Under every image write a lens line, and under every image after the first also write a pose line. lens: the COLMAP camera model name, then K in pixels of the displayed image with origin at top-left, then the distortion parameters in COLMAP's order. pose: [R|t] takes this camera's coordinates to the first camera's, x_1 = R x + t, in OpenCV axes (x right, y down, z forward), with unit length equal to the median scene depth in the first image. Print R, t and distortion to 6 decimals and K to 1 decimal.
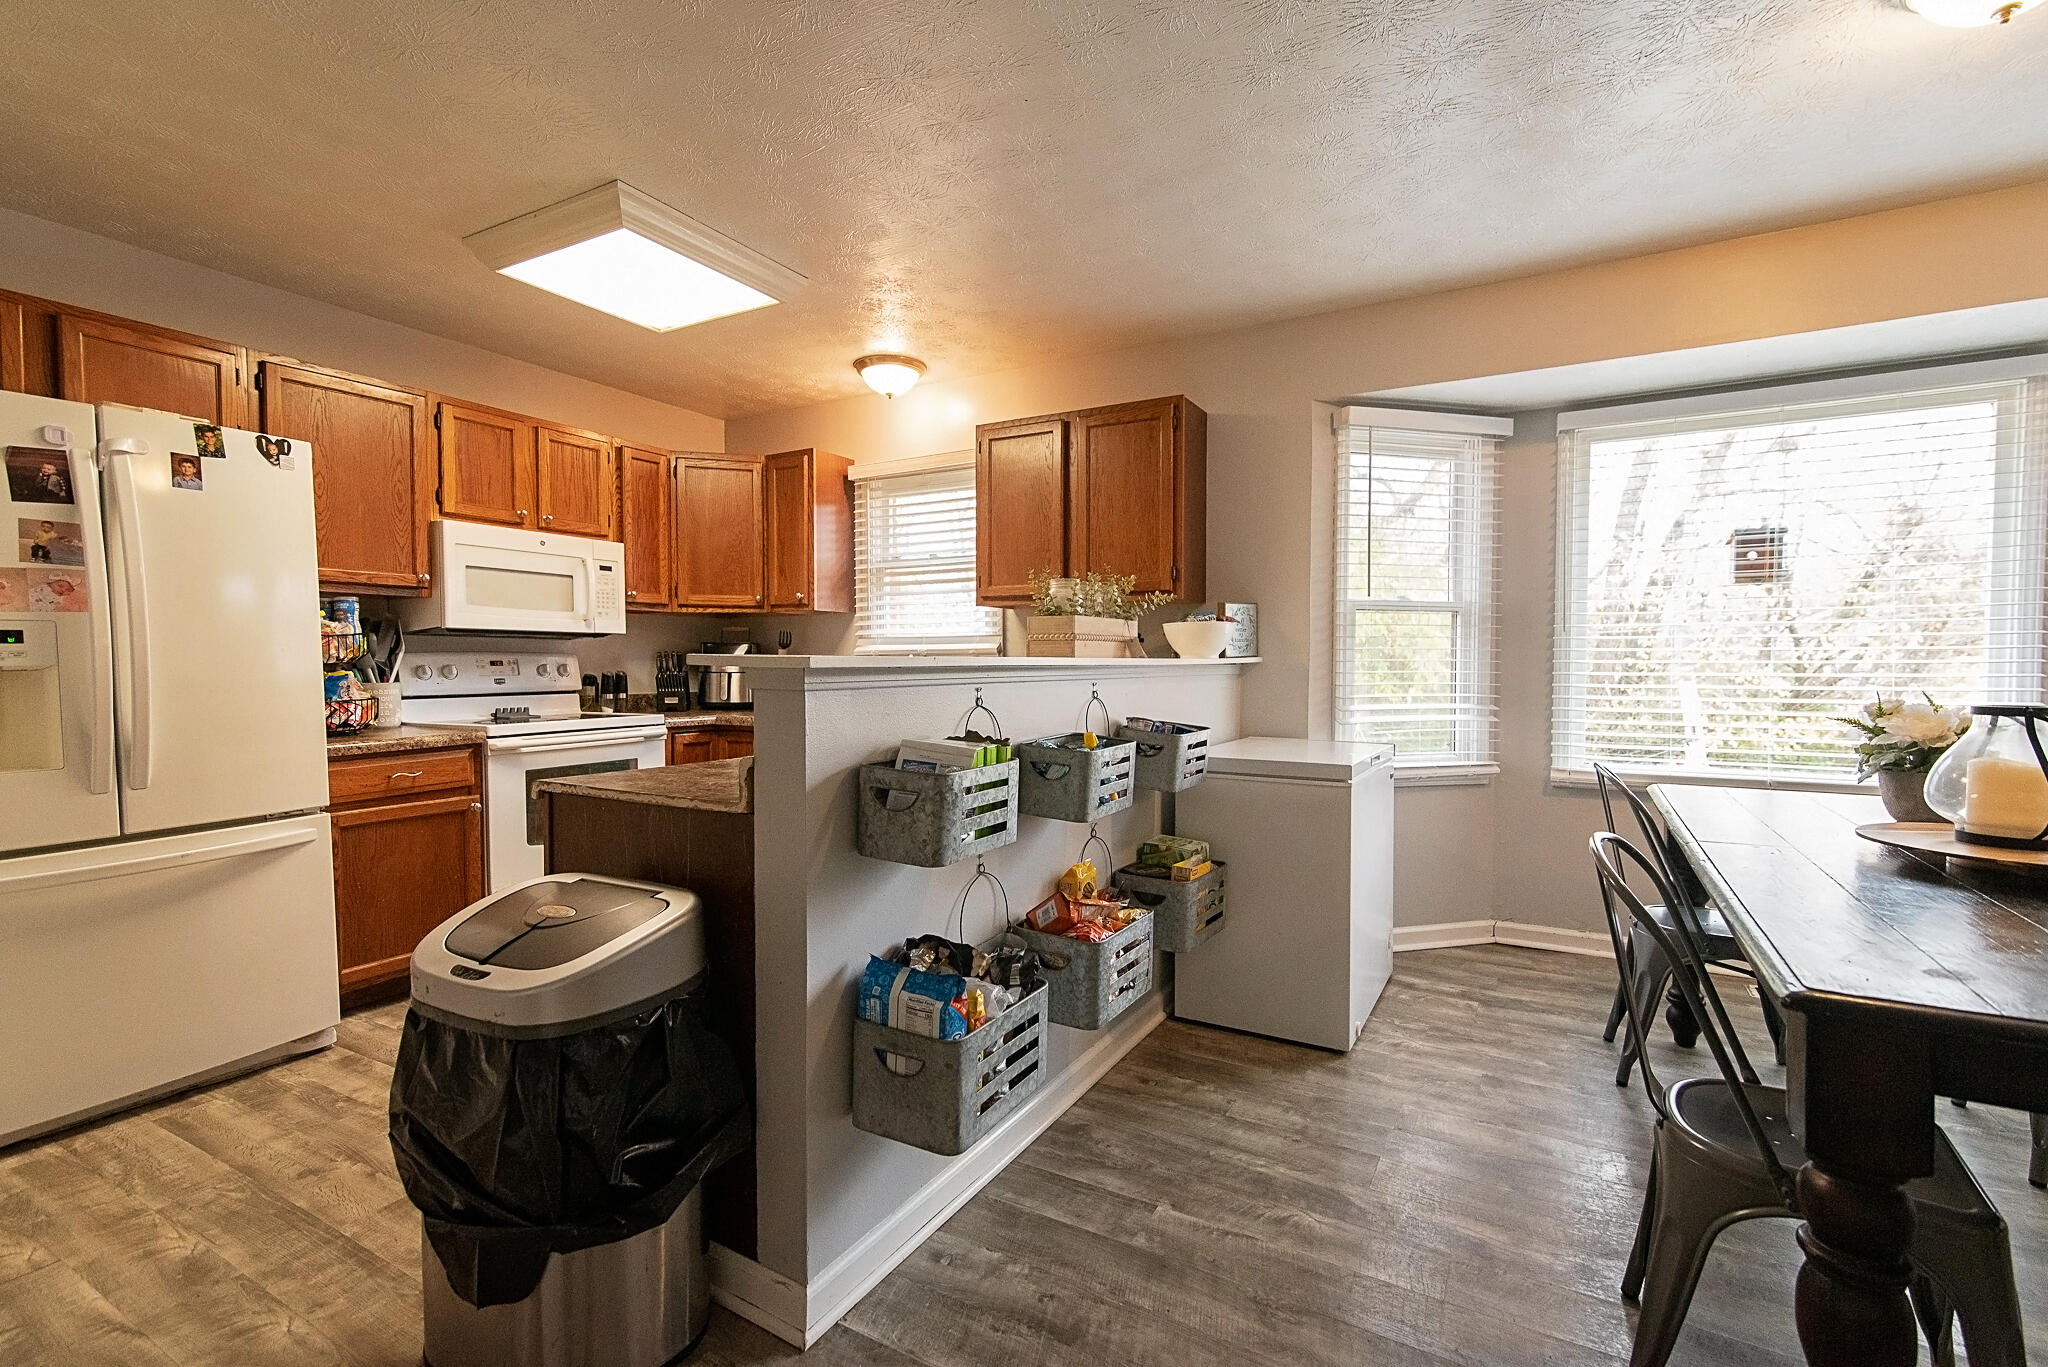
lens RADIAL K [[920.3, 0, 1028.5], [0, 920.3, 689.5], [0, 0, 1]] dist [0.019026, -0.001597]
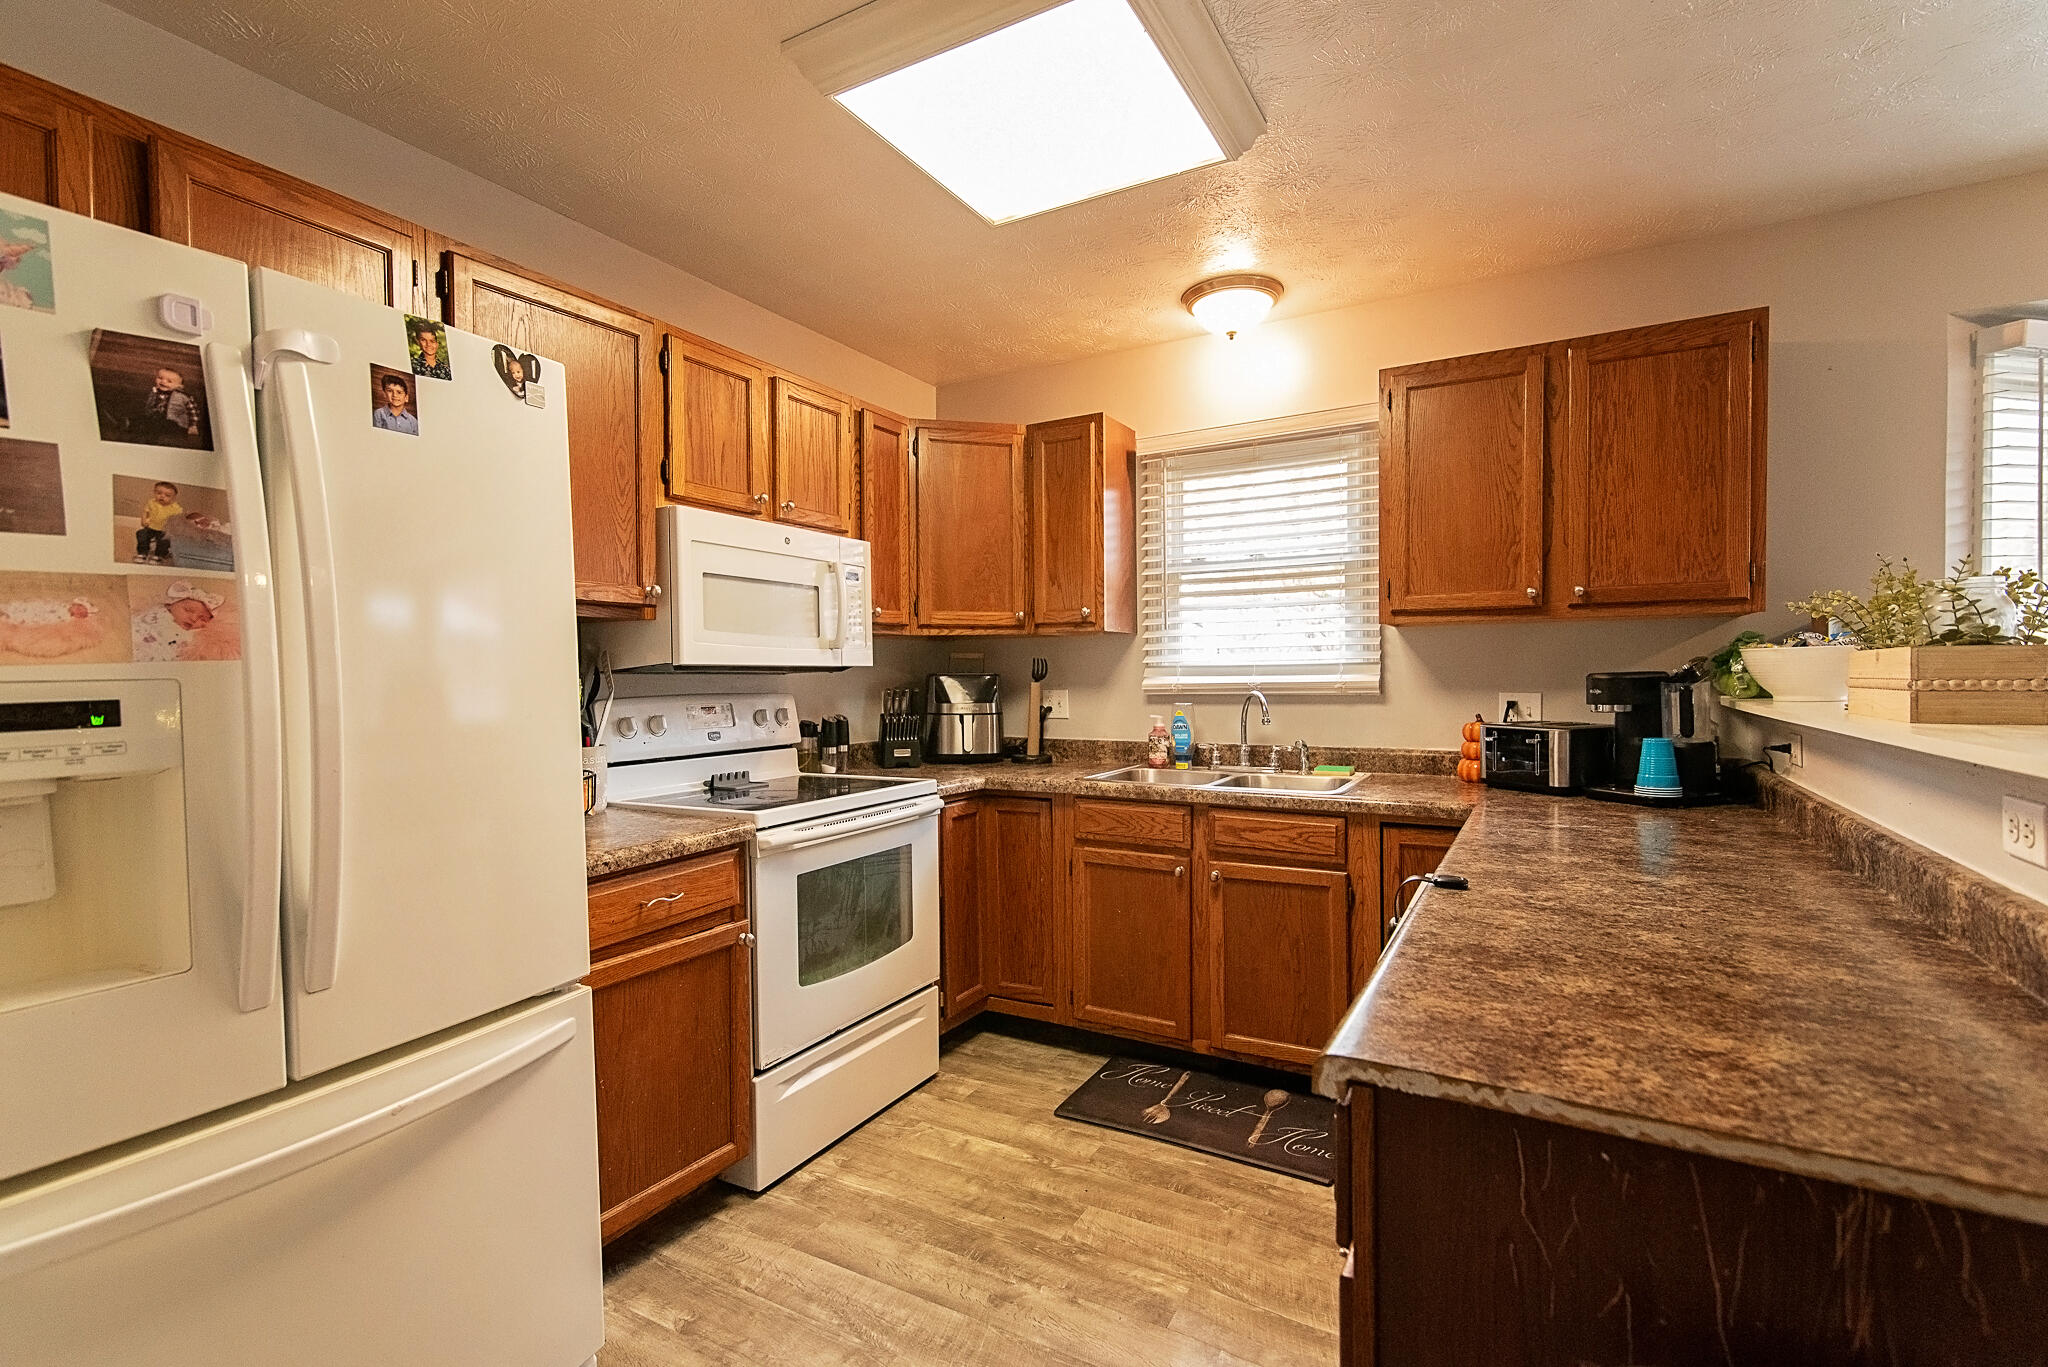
lens RADIAL K [[936.0, 0, 1024.5], [0, 936.0, 688.9], [0, 0, 1]] dist [0.016181, -0.000696]
pose [[0.999962, -0.008604, -0.001207, -0.373367], [0.008585, 0.999849, -0.015078, -0.036100], [0.001337, 0.015067, 0.999886, 0.314294]]
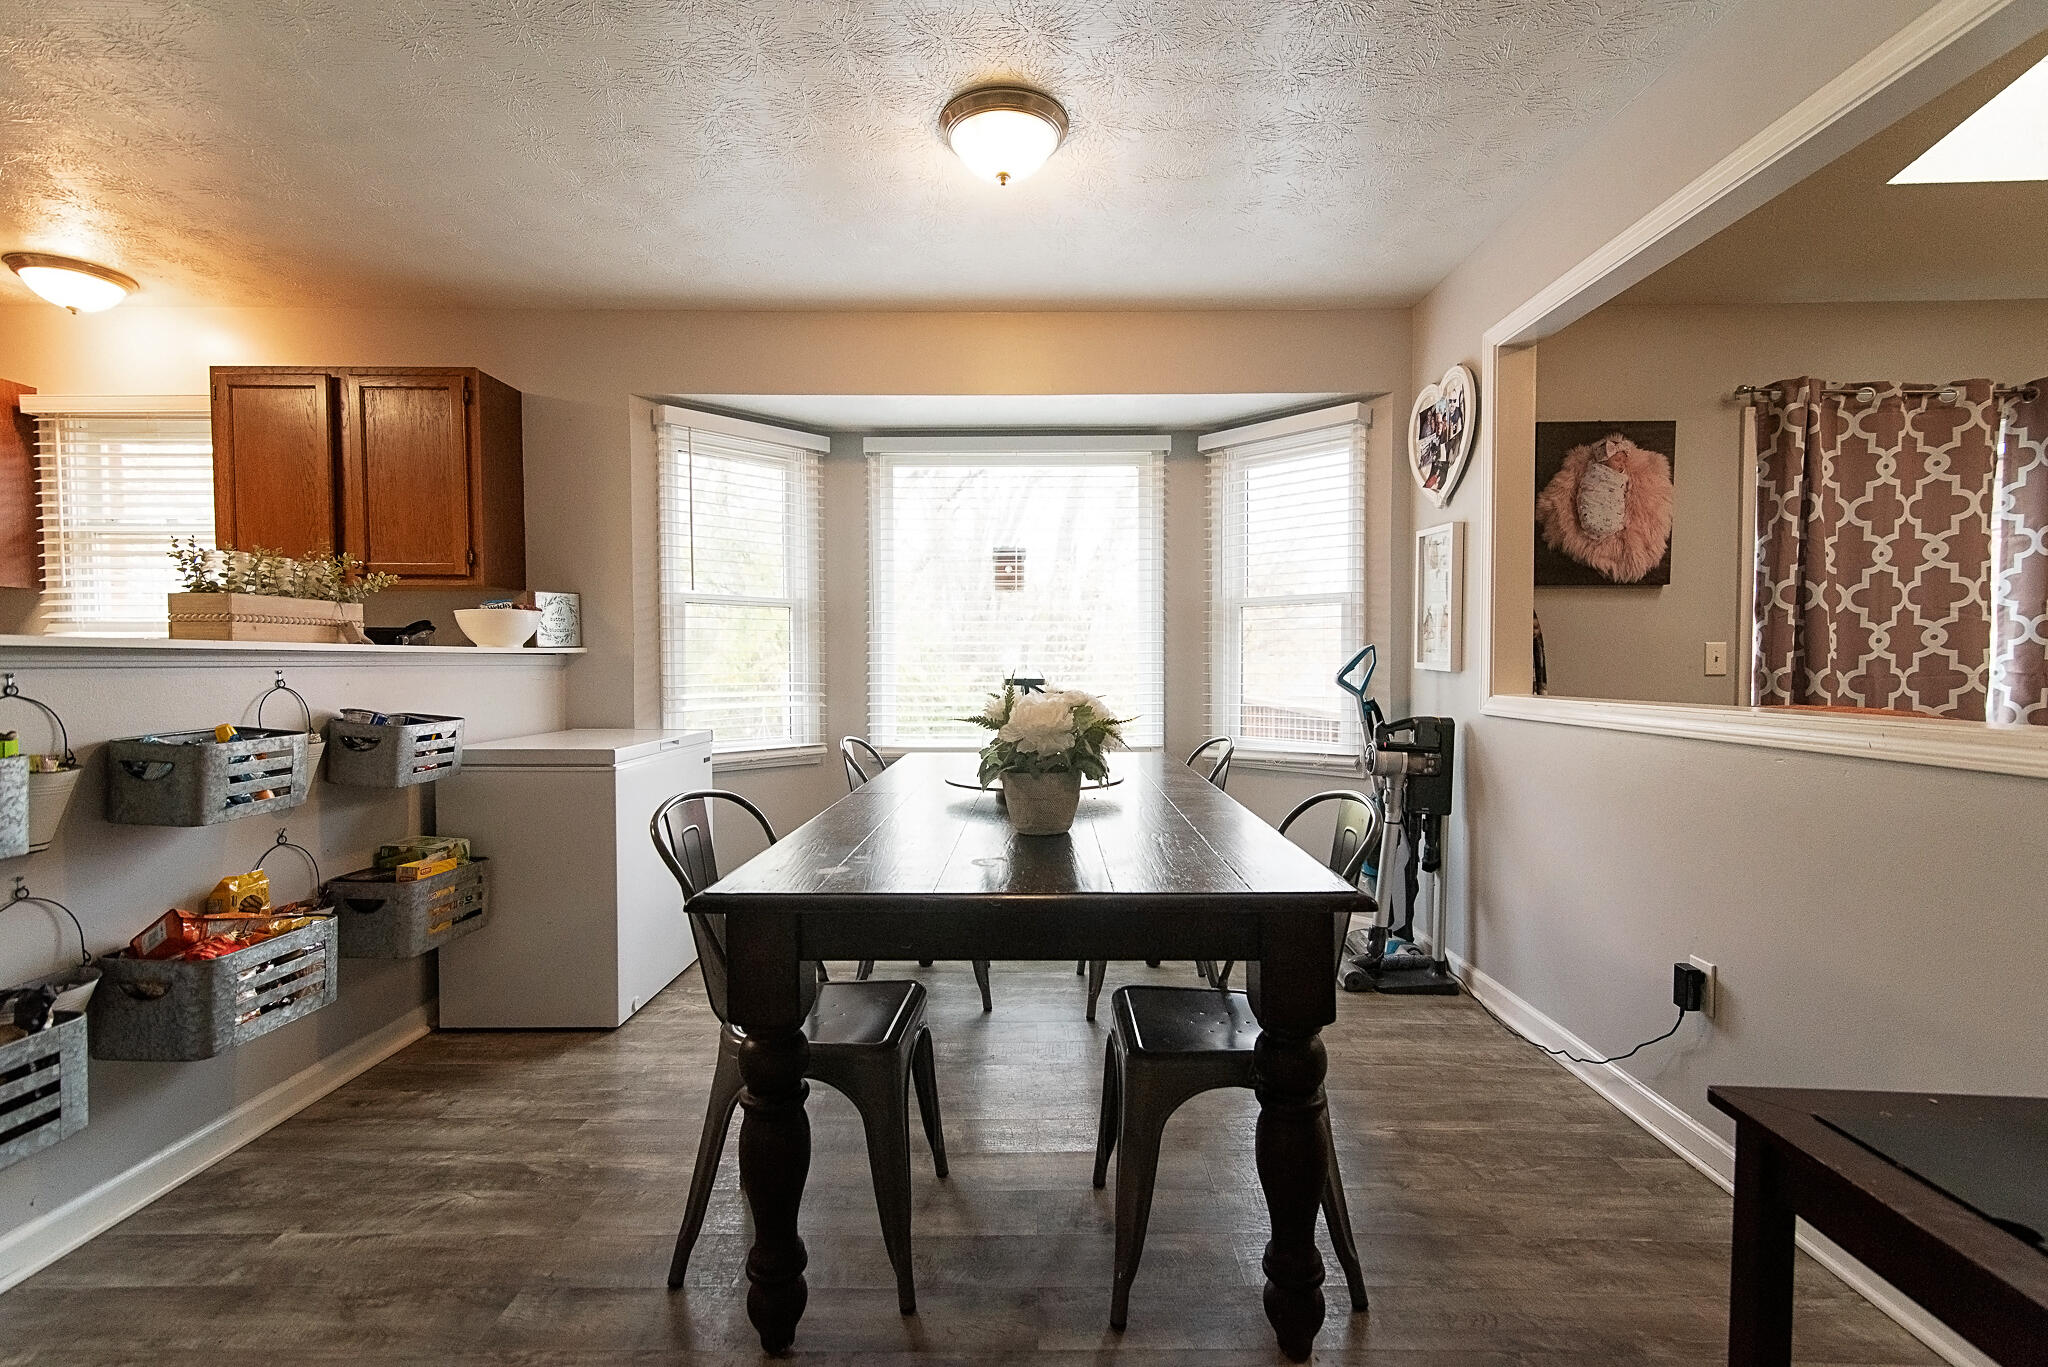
lens RADIAL K [[920.3, 0, 1028.5], [0, 920.3, 689.5], [0, 0, 1]] dist [0.019026, -0.001597]
pose [[0.873718, -0.016855, 0.486141, 0.193933], [0.017194, 0.999845, 0.003765, 0.014554], [-0.486129, 0.005069, 0.873873, -0.099316]]
